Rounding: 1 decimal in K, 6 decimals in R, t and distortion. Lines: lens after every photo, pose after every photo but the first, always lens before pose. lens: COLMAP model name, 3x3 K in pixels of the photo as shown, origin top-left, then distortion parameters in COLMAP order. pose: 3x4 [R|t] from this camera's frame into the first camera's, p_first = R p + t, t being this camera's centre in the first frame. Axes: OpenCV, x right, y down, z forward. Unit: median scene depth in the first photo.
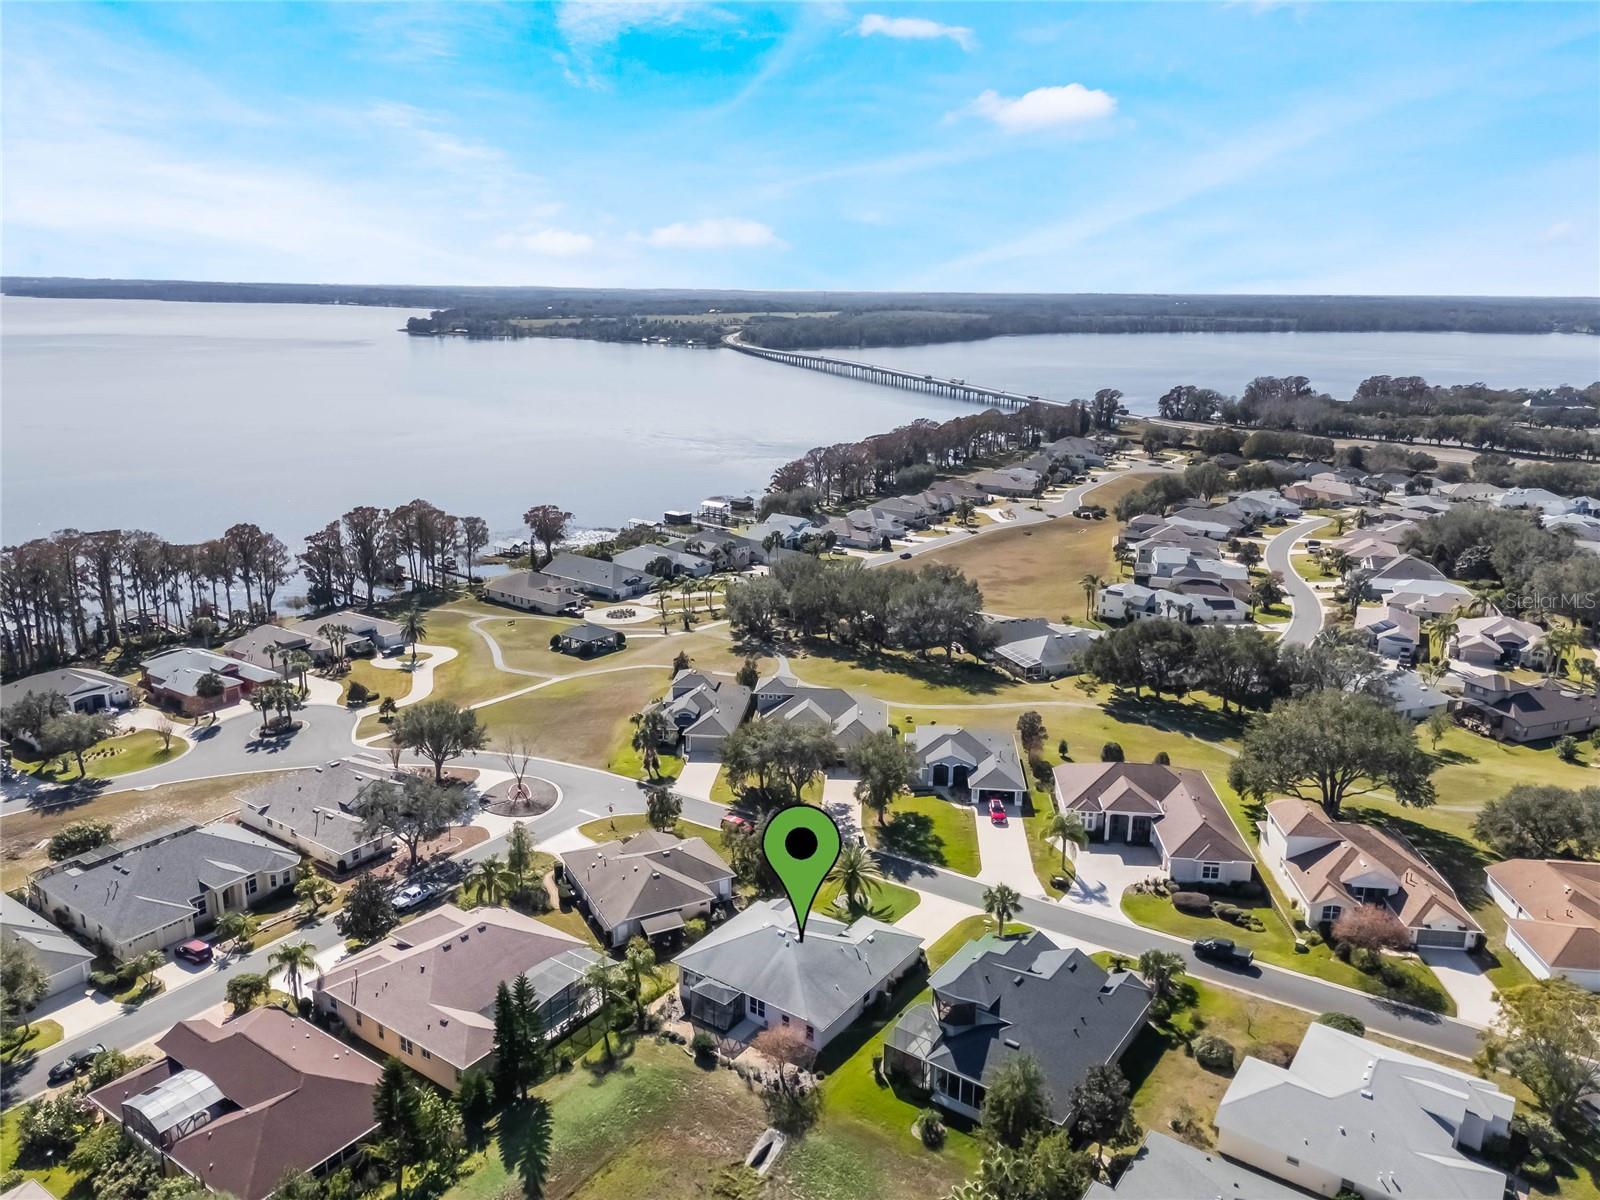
lens RADIAL K [[1167.8, 0, 800.0], [0, 1167.8, 600.0], [0, 0, 1]] dist [0.094370, -0.103753]
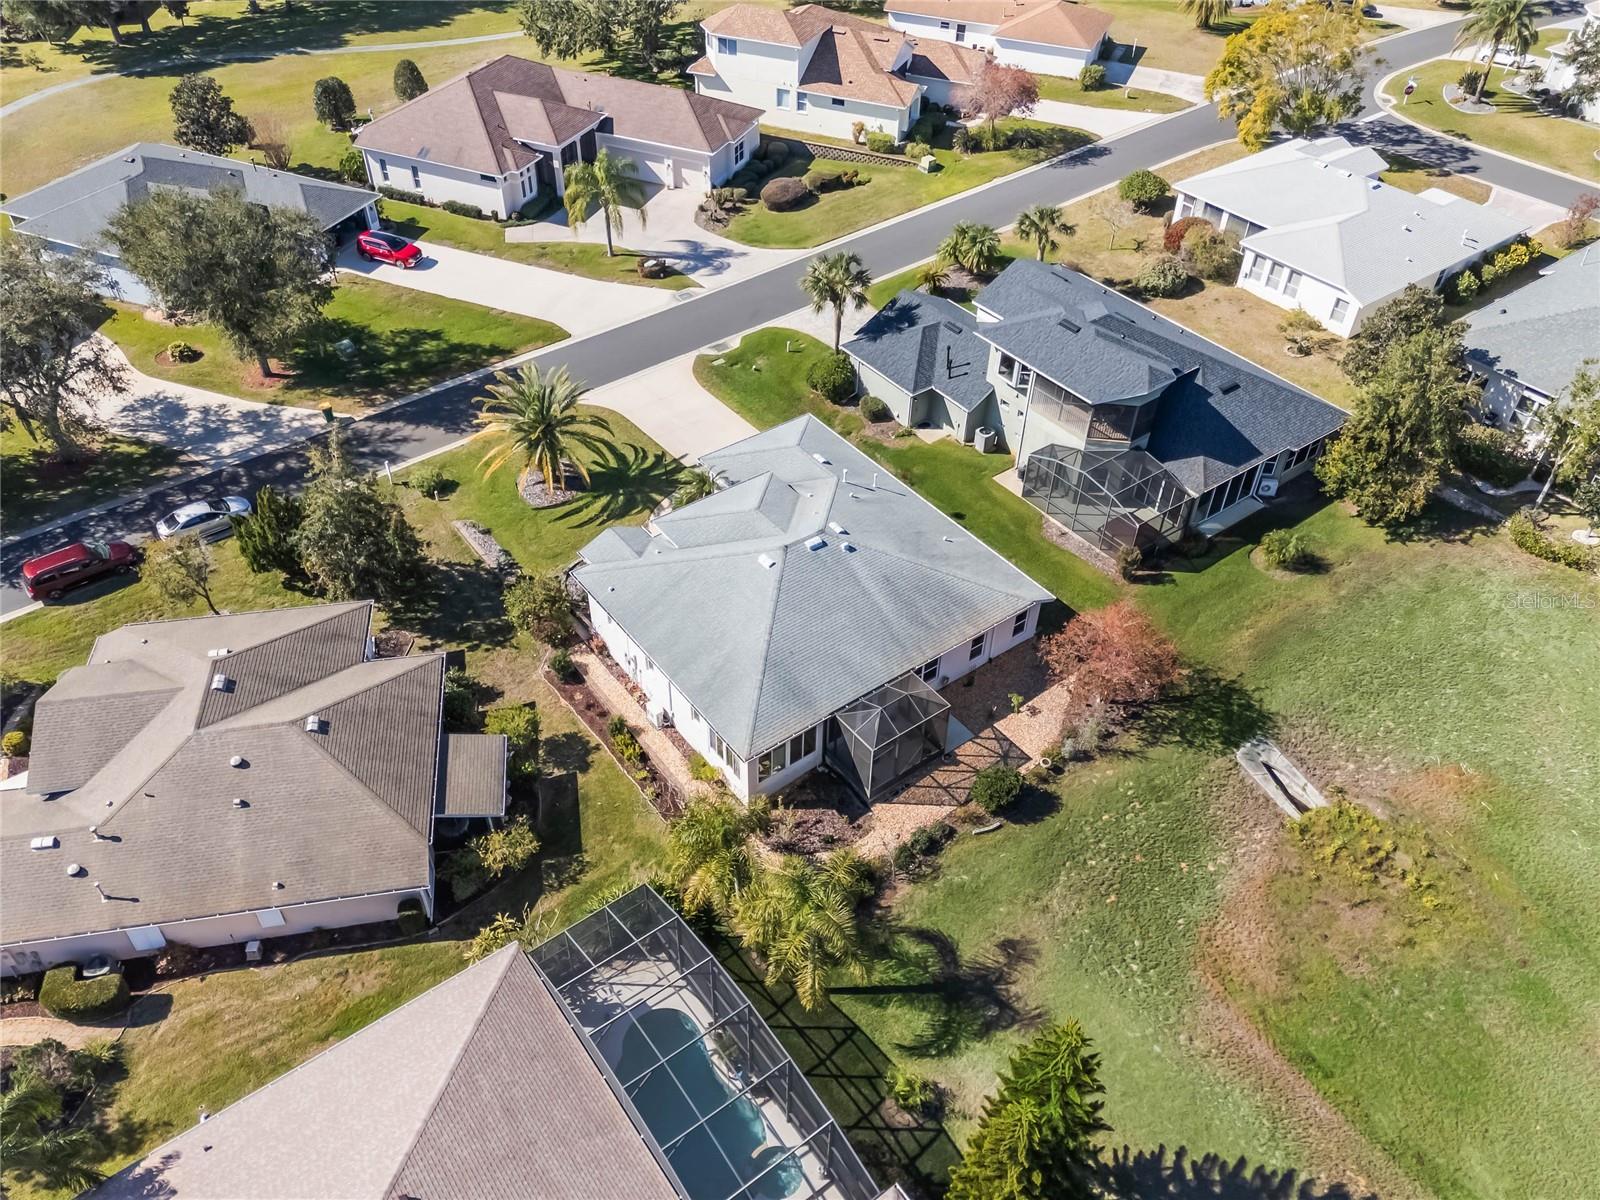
lens RADIAL K [[1205.2, 0, 799.8], [0, 1205.2, 592.1], [0, 0, 1]] dist [0.075668, -0.064085]
pose [[0.308374, -0.637543, 0.706006, -0.276578], [0.234139, 0.770213, 0.593255, 0.015459], [-0.922000, -0.017641, 0.386787, 0.636763]]
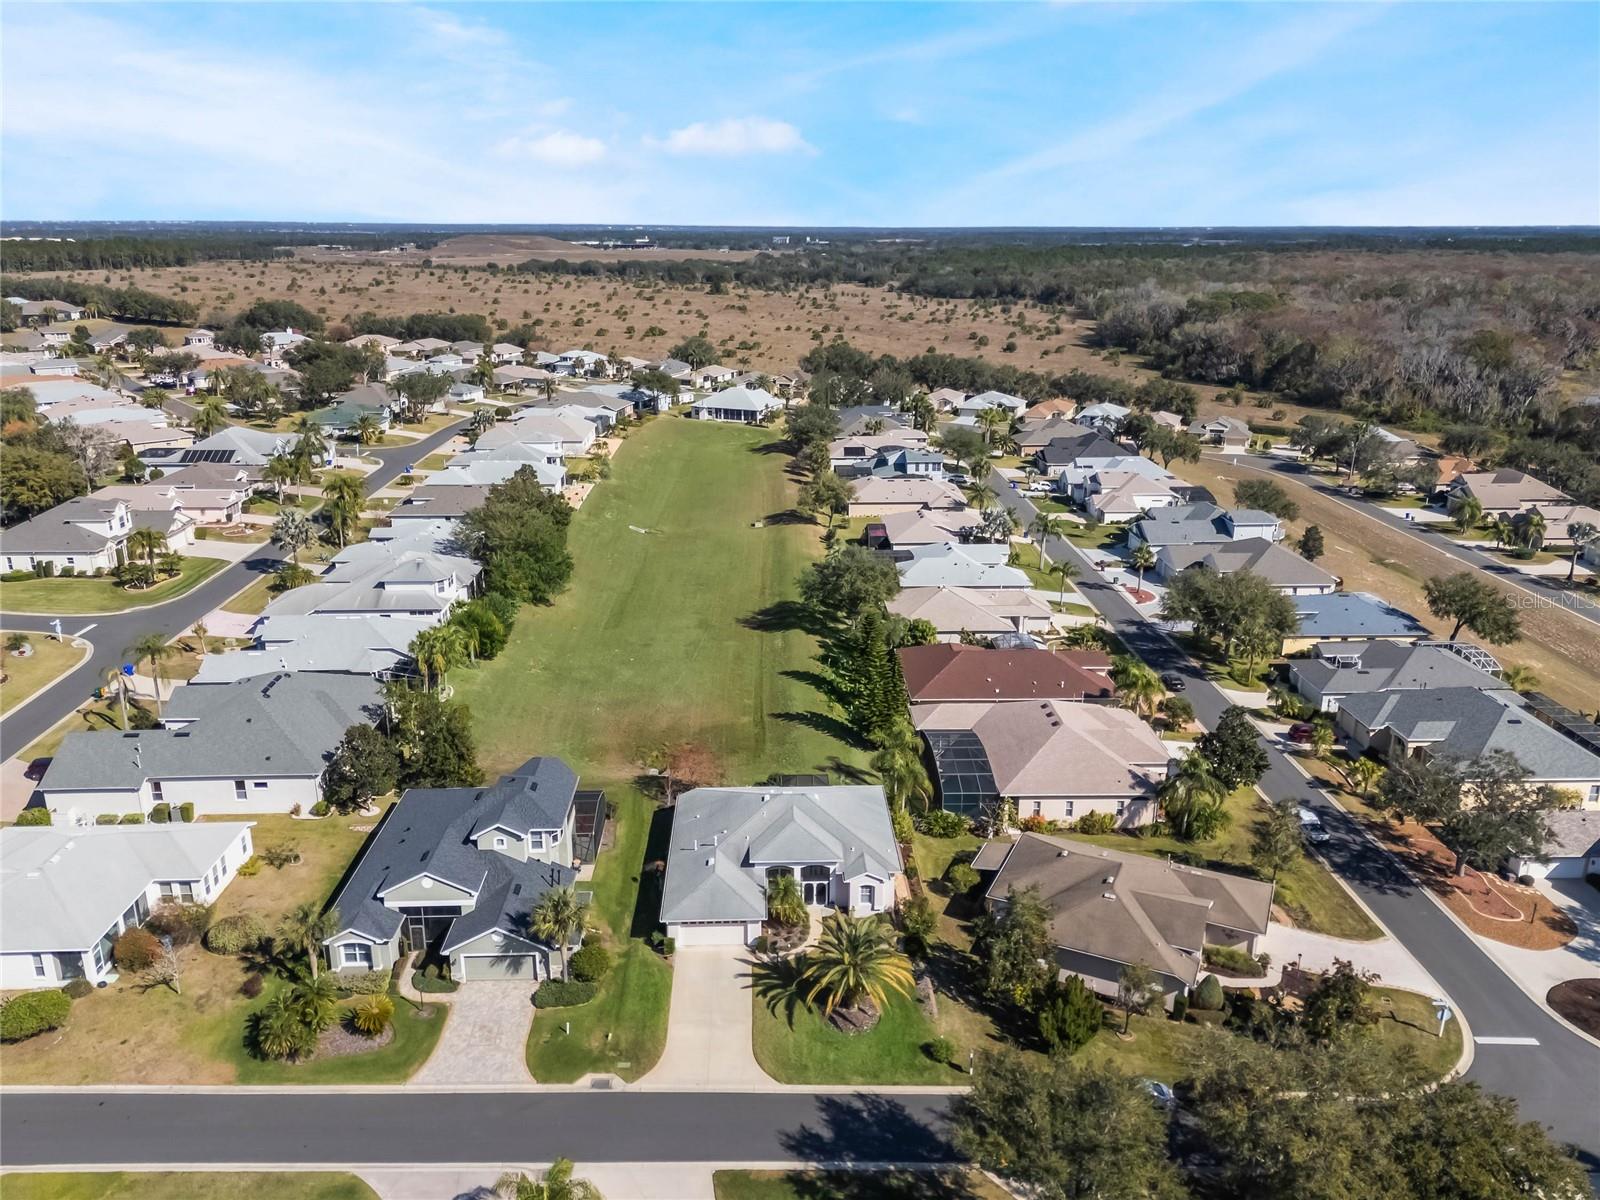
lens RADIAL K [[1179.5, 0, 799.7], [0, 1179.5, 595.2], [0, 0, 1]] dist [0.074915, -0.061432]
pose [[-0.795161, 0.167040, -0.582938, 0.334692], [-0.168750, 0.862385, 0.477300, -0.177864], [0.582445, 0.477901, -0.657547, 1.142519]]
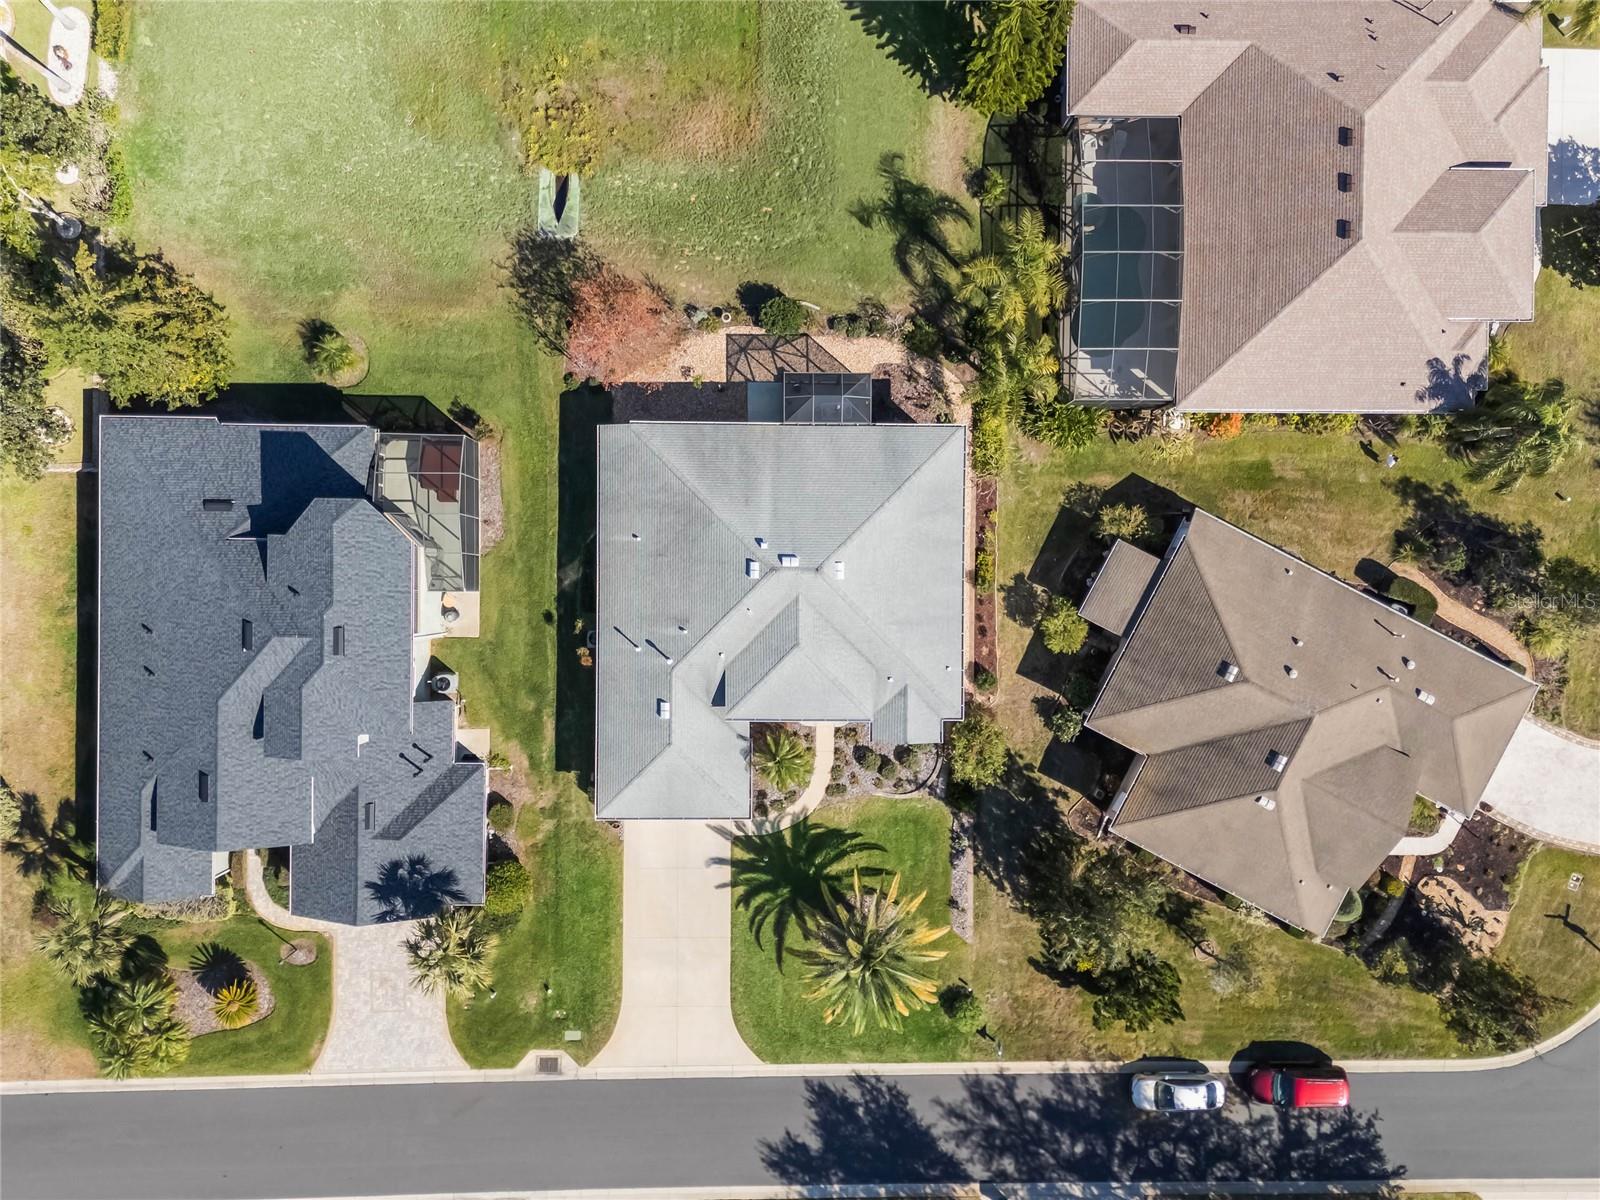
lens RADIAL K [[1205.2, 0, 799.8], [0, 1205.2, 592.1], [0, 0, 1]] dist [0.075668, -0.064085]
pose [[-0.819908, 0.571972, -0.024498, -0.000249], [-0.175904, -0.210971, 0.961535, -0.139652], [0.544802, 0.792679, 0.273588, 0.680158]]
